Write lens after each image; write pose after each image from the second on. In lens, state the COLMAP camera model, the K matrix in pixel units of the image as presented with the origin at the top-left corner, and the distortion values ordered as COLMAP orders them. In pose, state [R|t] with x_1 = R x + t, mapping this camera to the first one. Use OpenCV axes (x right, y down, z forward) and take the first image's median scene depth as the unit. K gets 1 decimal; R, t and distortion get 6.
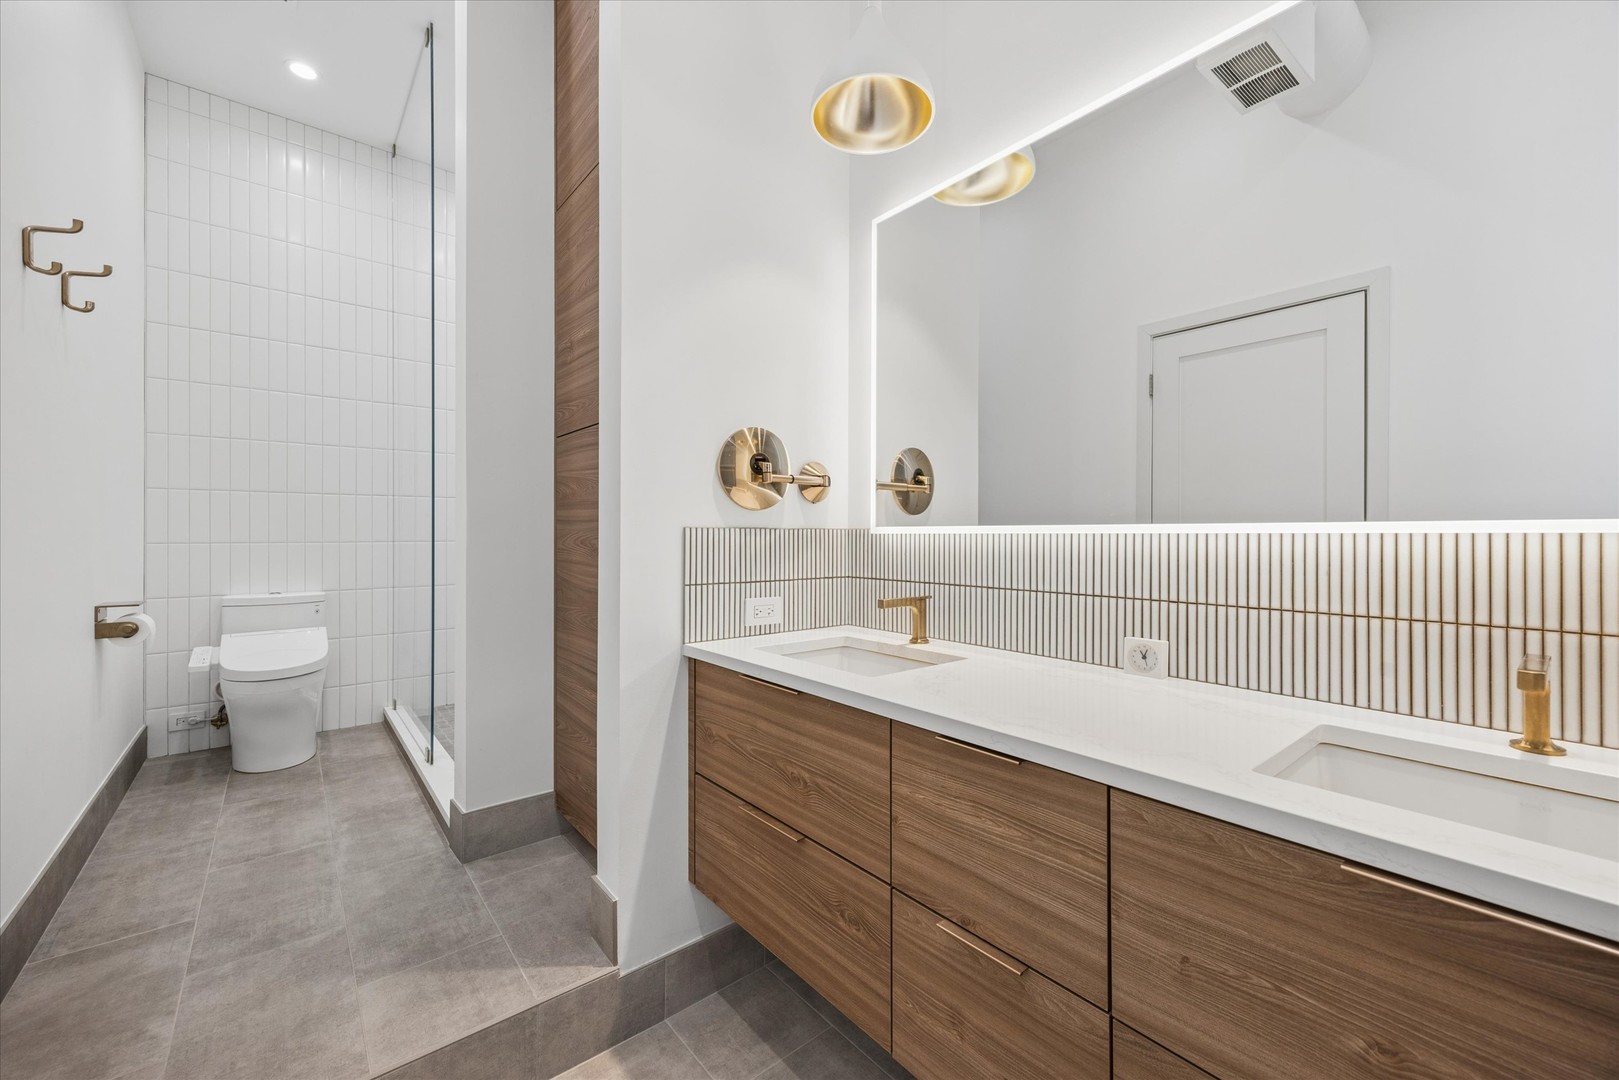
lens RADIAL K [[641.1, 0, 832.8], [0, 641.1, 530.9], [0, 0, 1]] dist [0.001910, -0.000064]
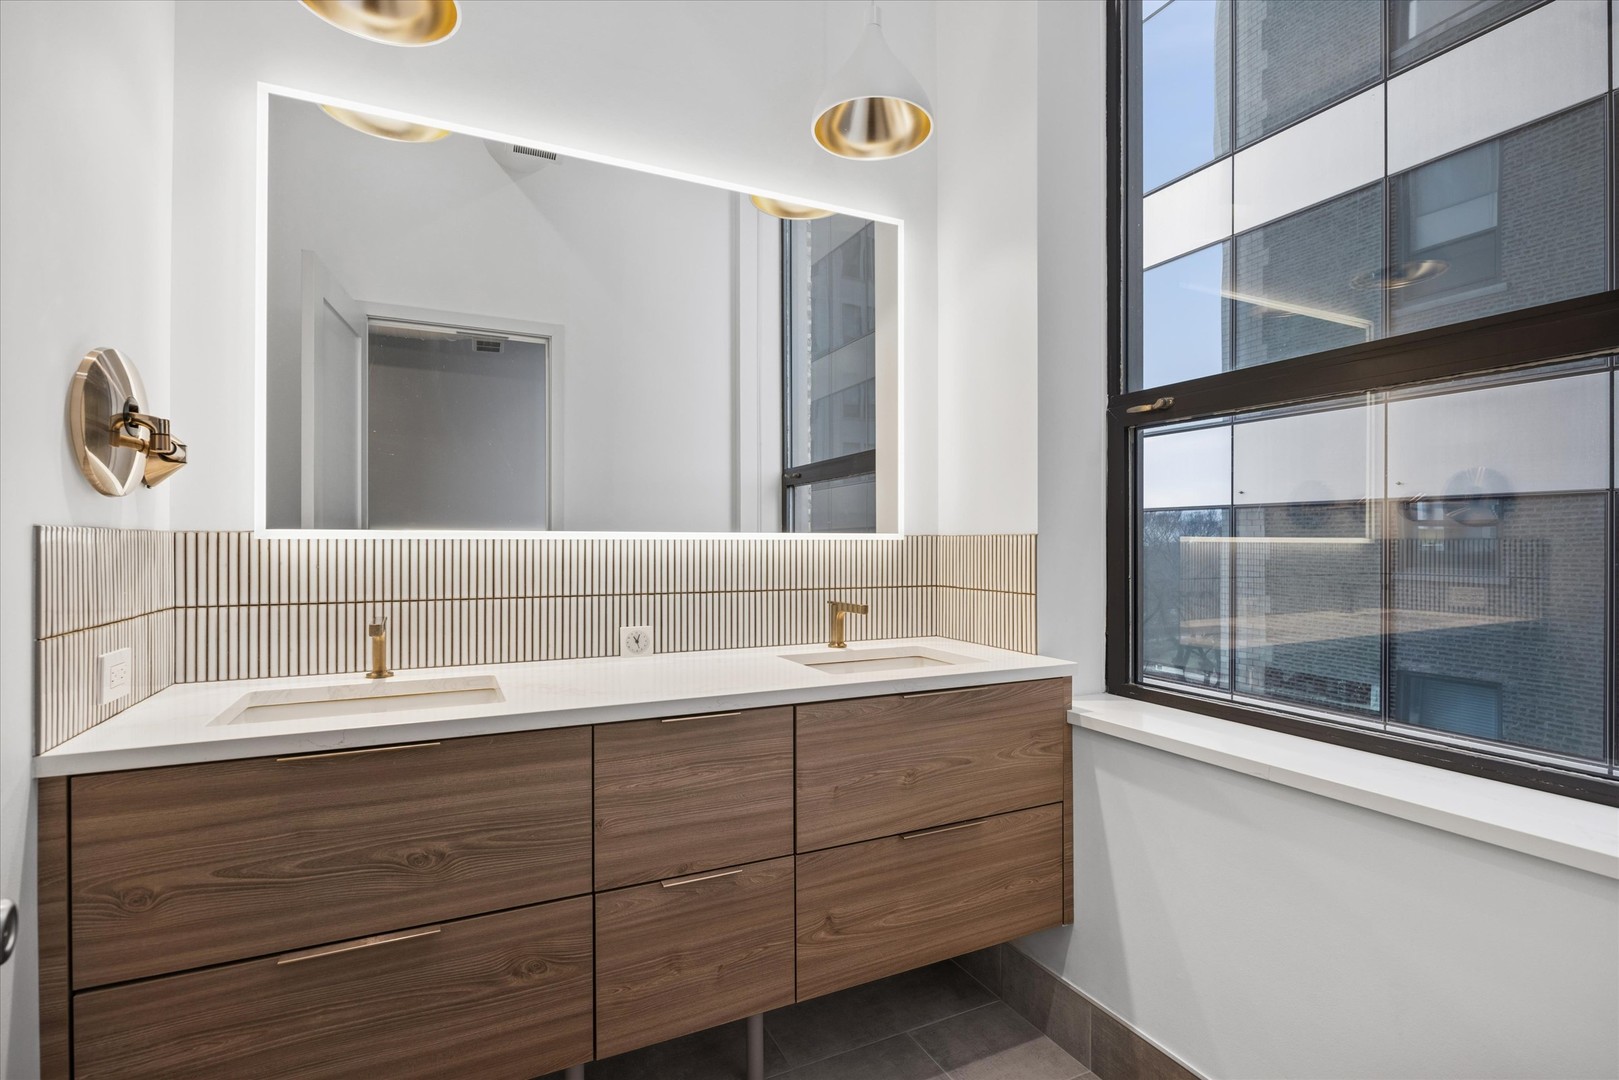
lens RADIAL K [[768.2, 0, 809.5], [0, 768.2, 540.0], [0, 0, 1]] dist [-0.003989, -0.000575]
pose [[0.238444, 0.003312, 0.971151, -0.894769], [-0.007984, 0.999967, -0.001450, 0.004478], [-0.971123, -0.007408, 0.238463, 0.357840]]
